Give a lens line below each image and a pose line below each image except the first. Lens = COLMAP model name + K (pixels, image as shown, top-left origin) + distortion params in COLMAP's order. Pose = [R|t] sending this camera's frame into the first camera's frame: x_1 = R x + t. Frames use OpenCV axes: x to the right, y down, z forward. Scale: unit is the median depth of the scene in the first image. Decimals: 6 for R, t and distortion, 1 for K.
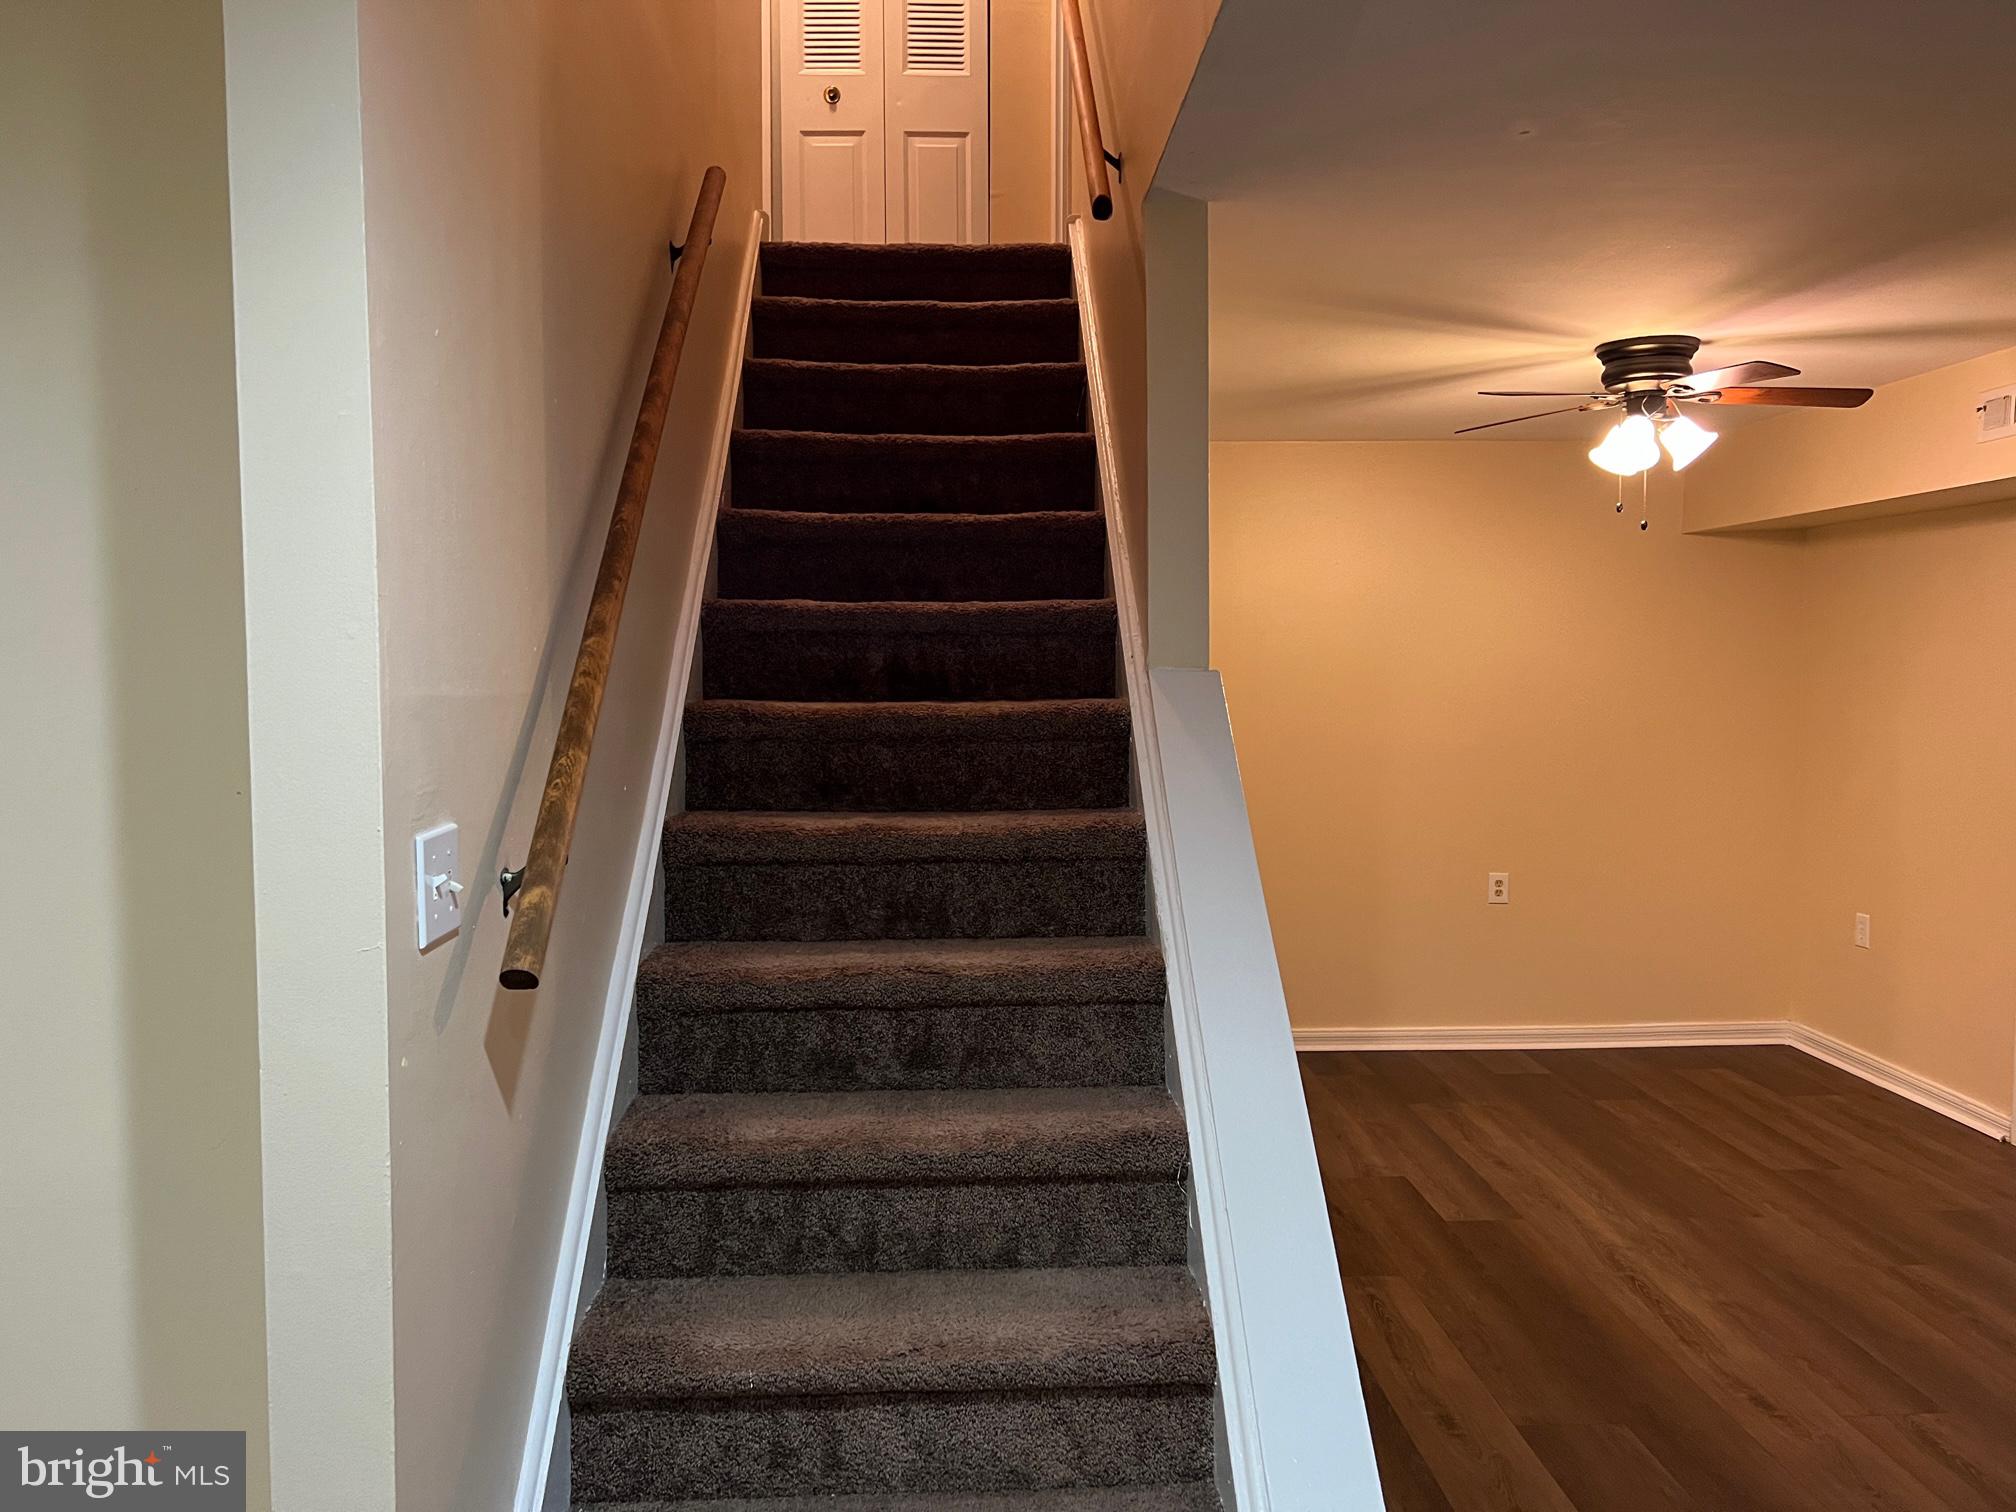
lens RADIAL K [[1523.3, 0, 1047.9], [0, 1523.3, 732.8], [0, 0, 1]] dist [0.173352, -0.244438]
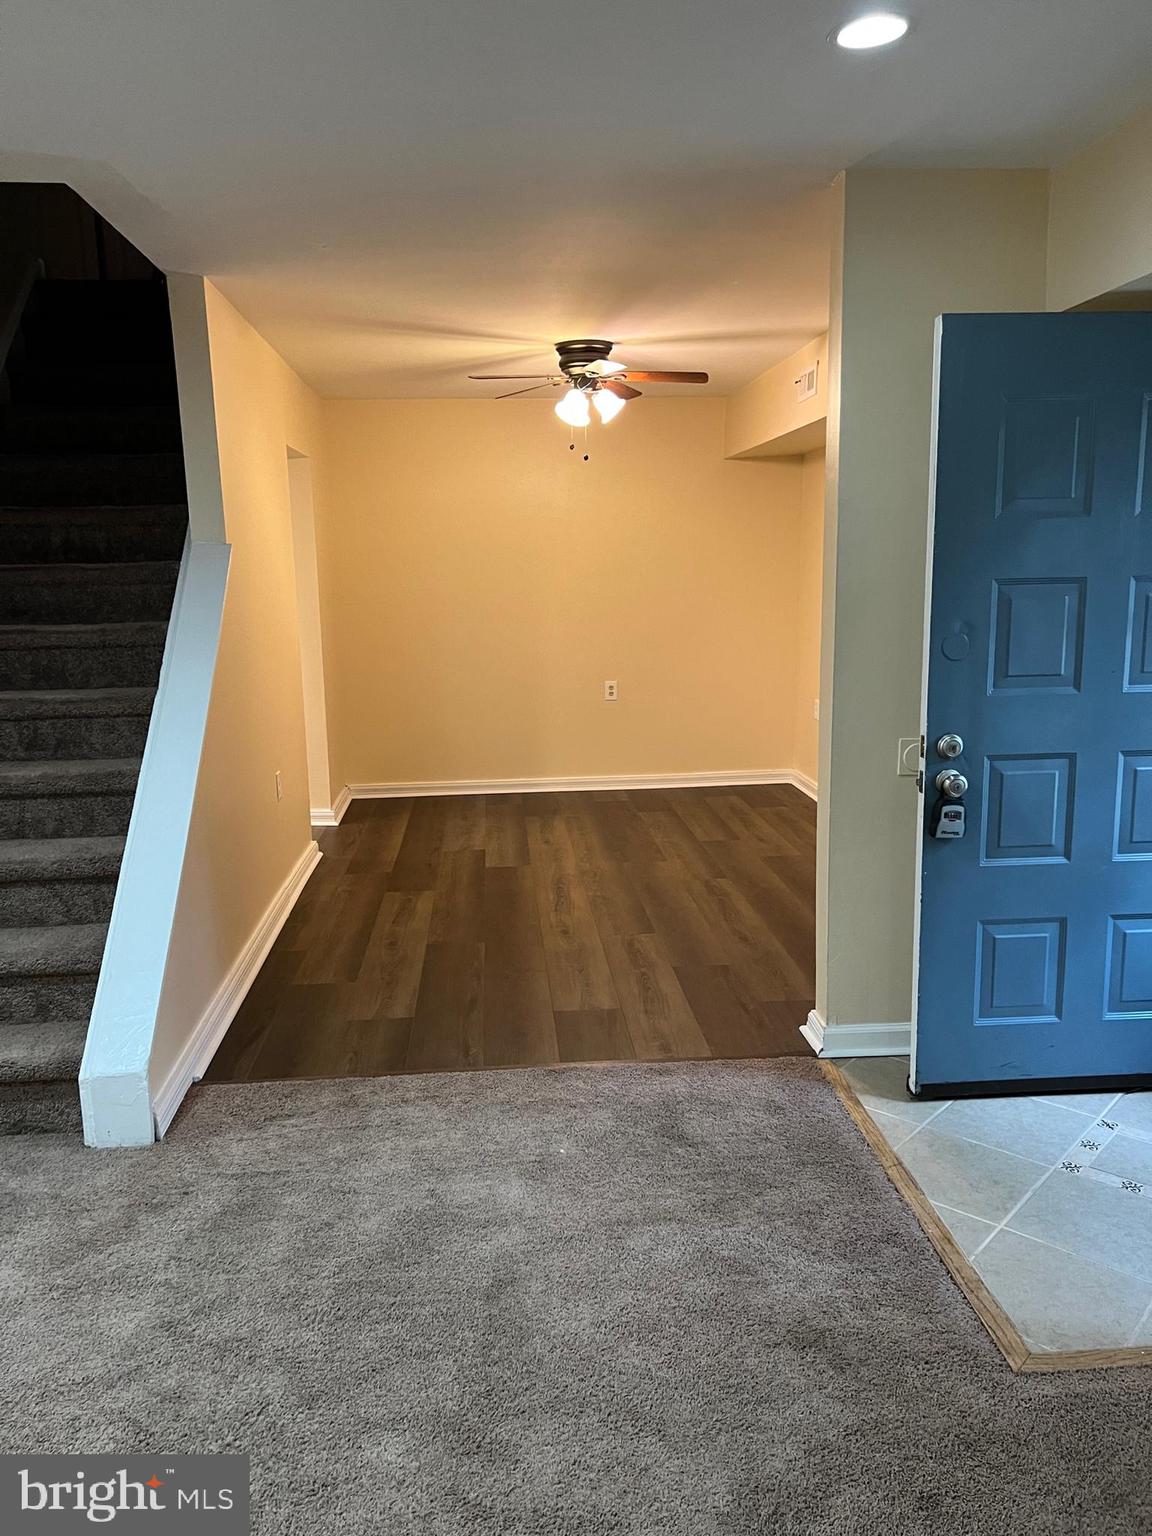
lens RADIAL K [[1162.4, 0, 567.8], [0, 1162.4, 773.5], [0, 0, 1]] dist [0.104032, -0.132461]
pose [[0.999836, -0.017799, -0.003457, 0.383960], [0.018099, 0.991093, 0.131935, 0.039720], [0.001078, -0.131976, 0.991252, -0.312506]]
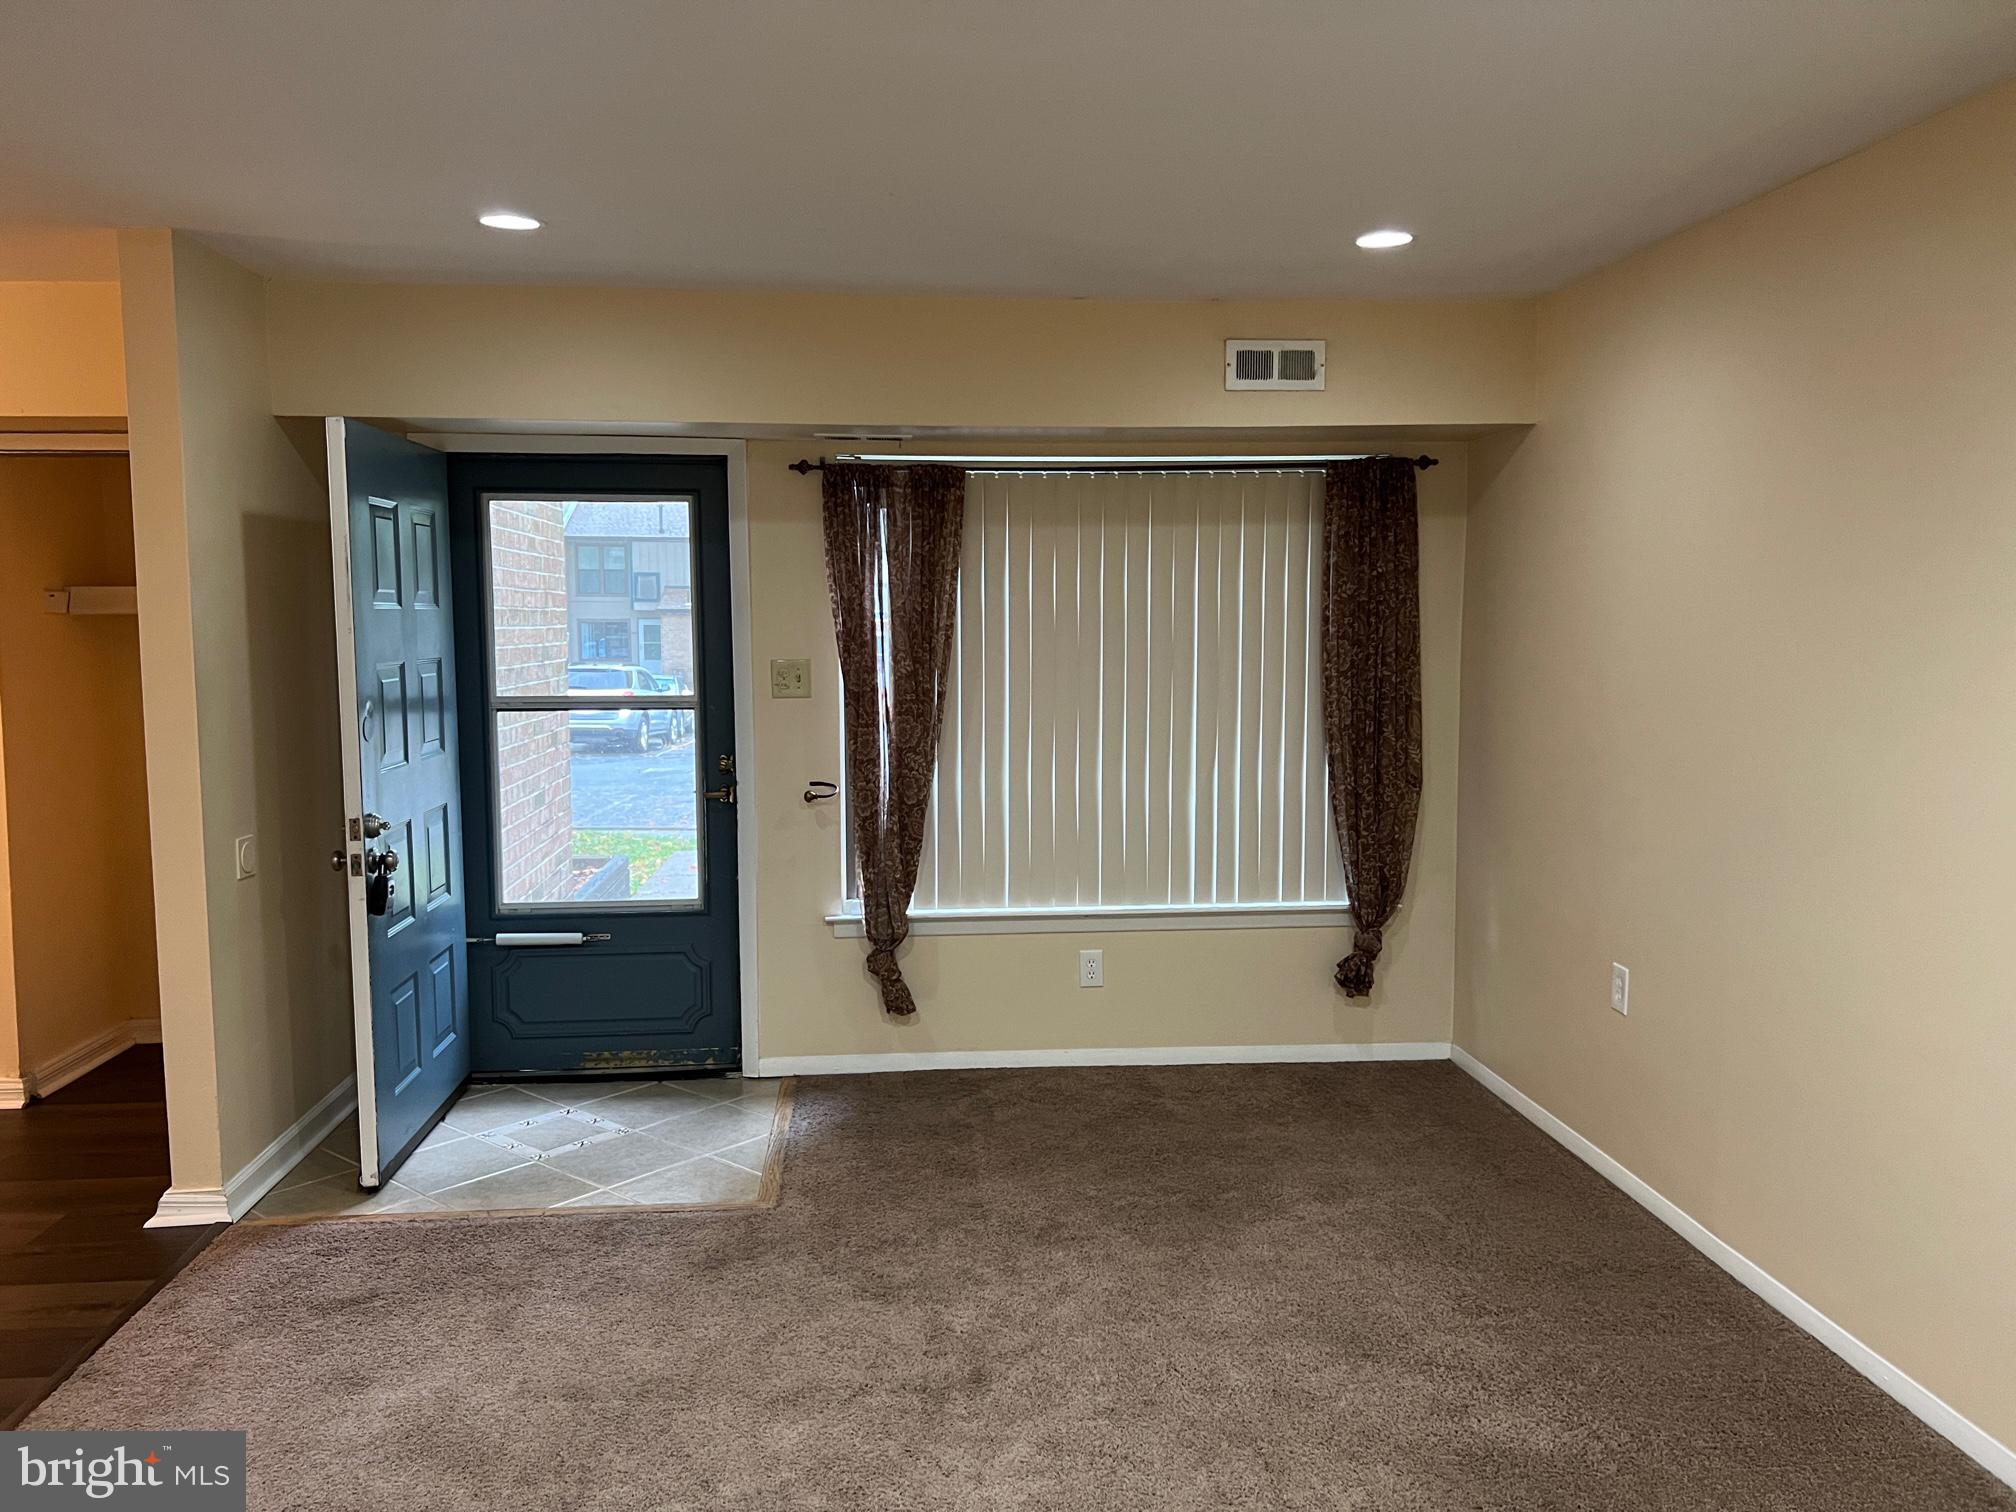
lens RADIAL K [[1526.3, 0, 999.8], [0, 1526.3, 748.8], [0, 0, 1]] dist [0.159330, -0.209137]
pose [[-0.010036, -0.088109, 0.996060, -0.392844], [0.051758, 0.994729, 0.088512, 0.007075], [-0.998609, 0.052443, -0.005423, 0.029536]]
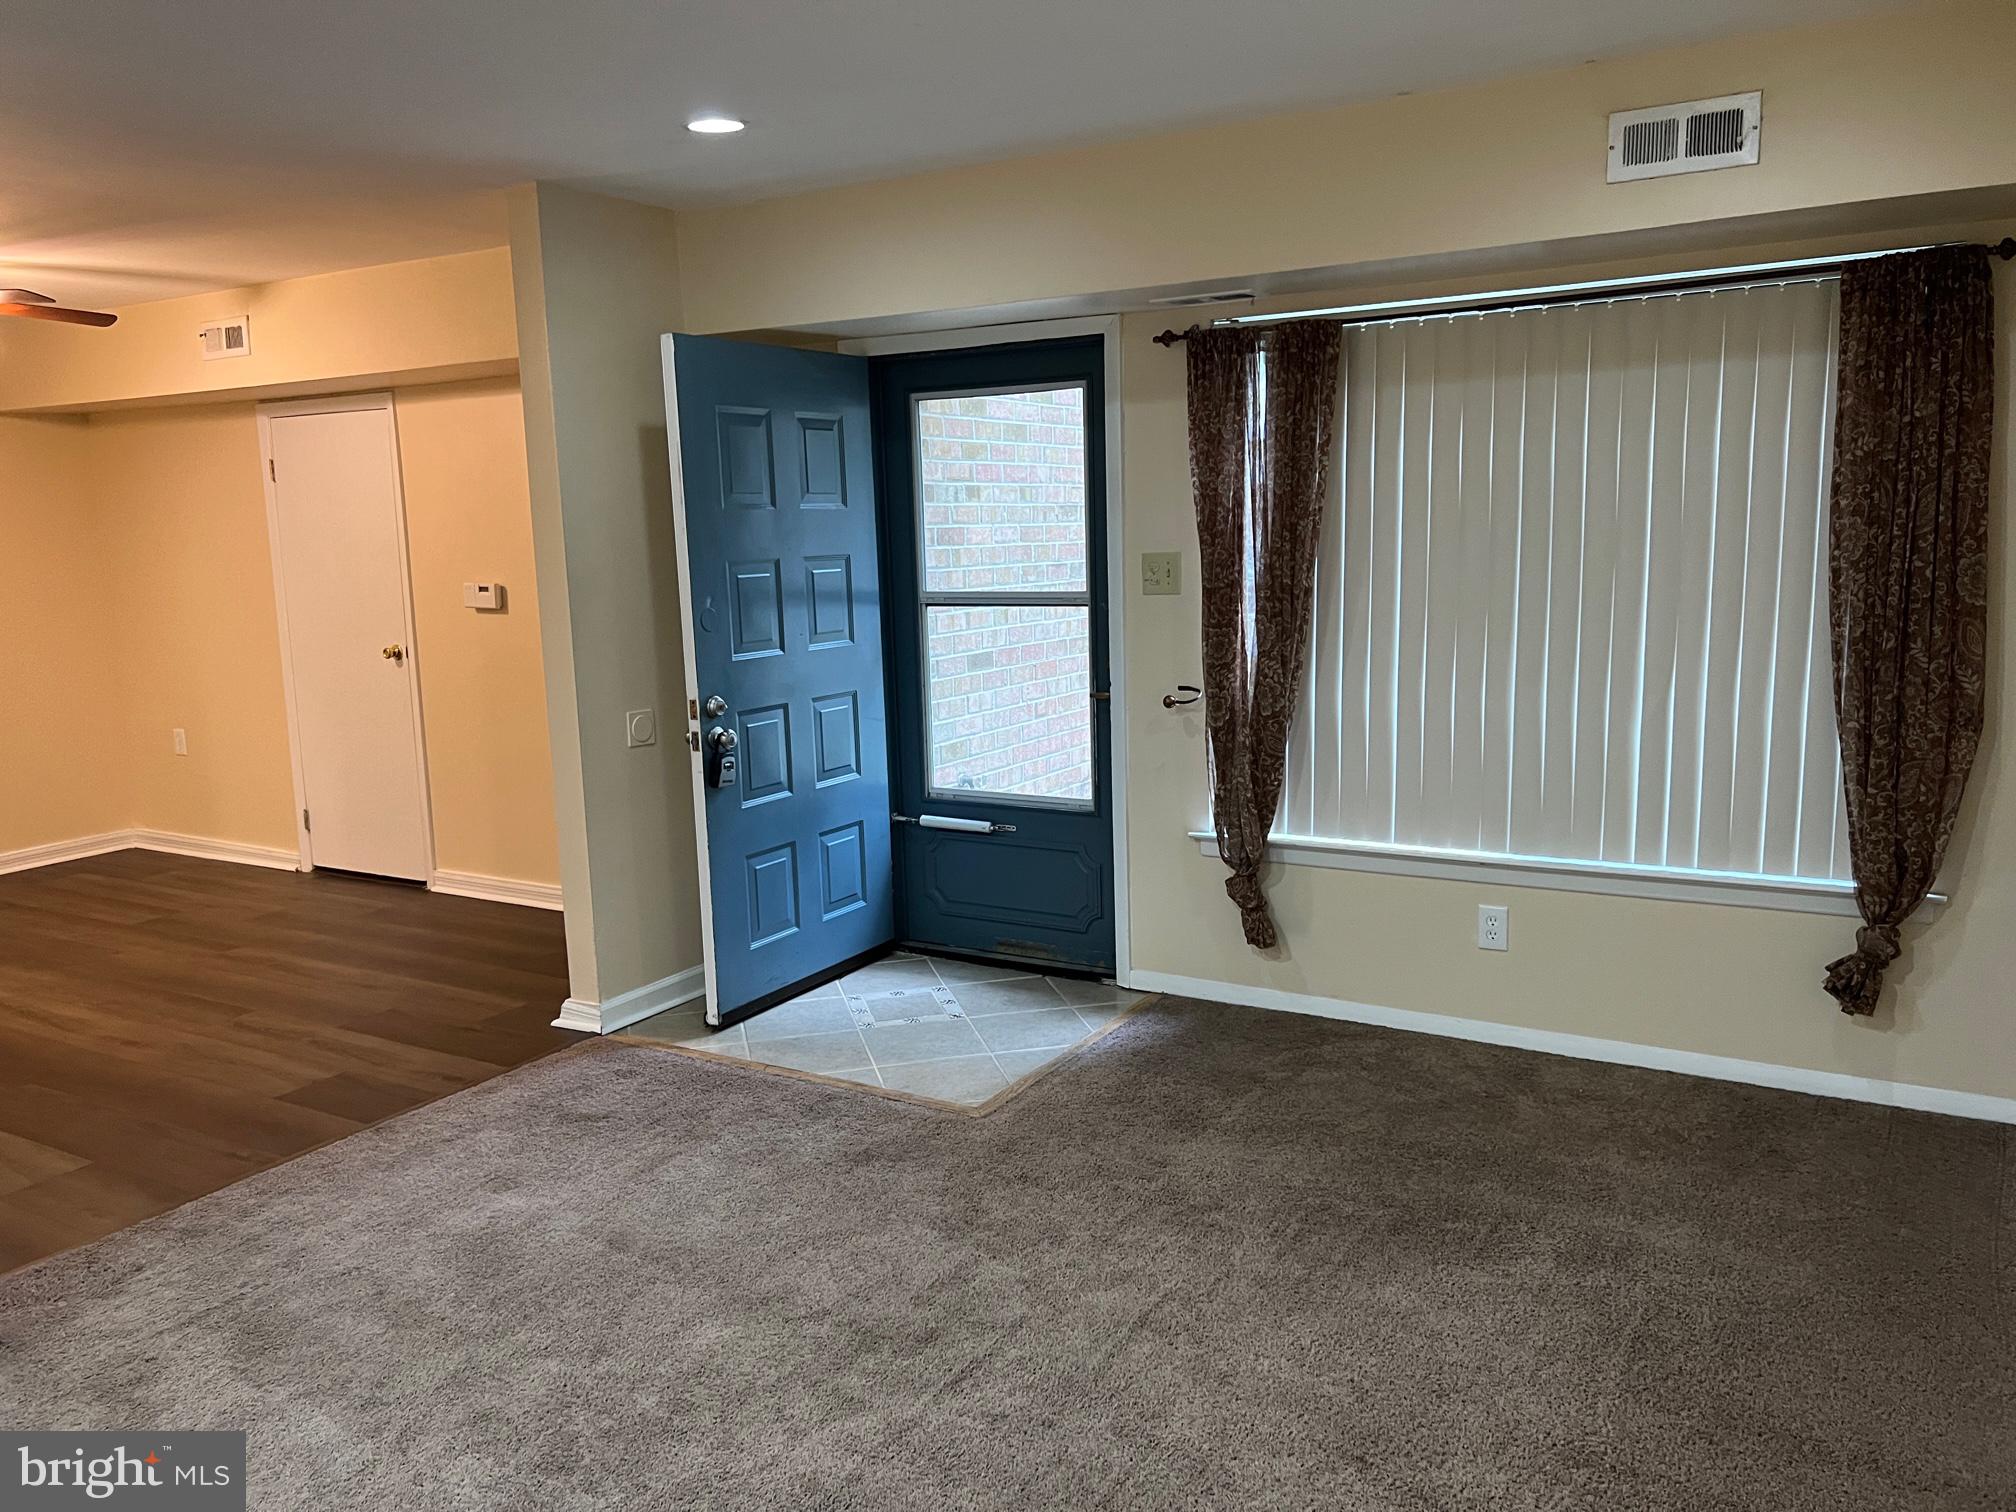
lens RADIAL K [[1525.7, 0, 1008.0], [0, 1525.7, 756.0], [0, 0, 1]] dist [0.104032, -0.132461]
pose [[0.572878, -0.142074, 0.807234, -0.160691], [0.067242, 0.989689, 0.126466, 0.034747], [-0.816878, -0.018170, 0.576524, -0.384512]]
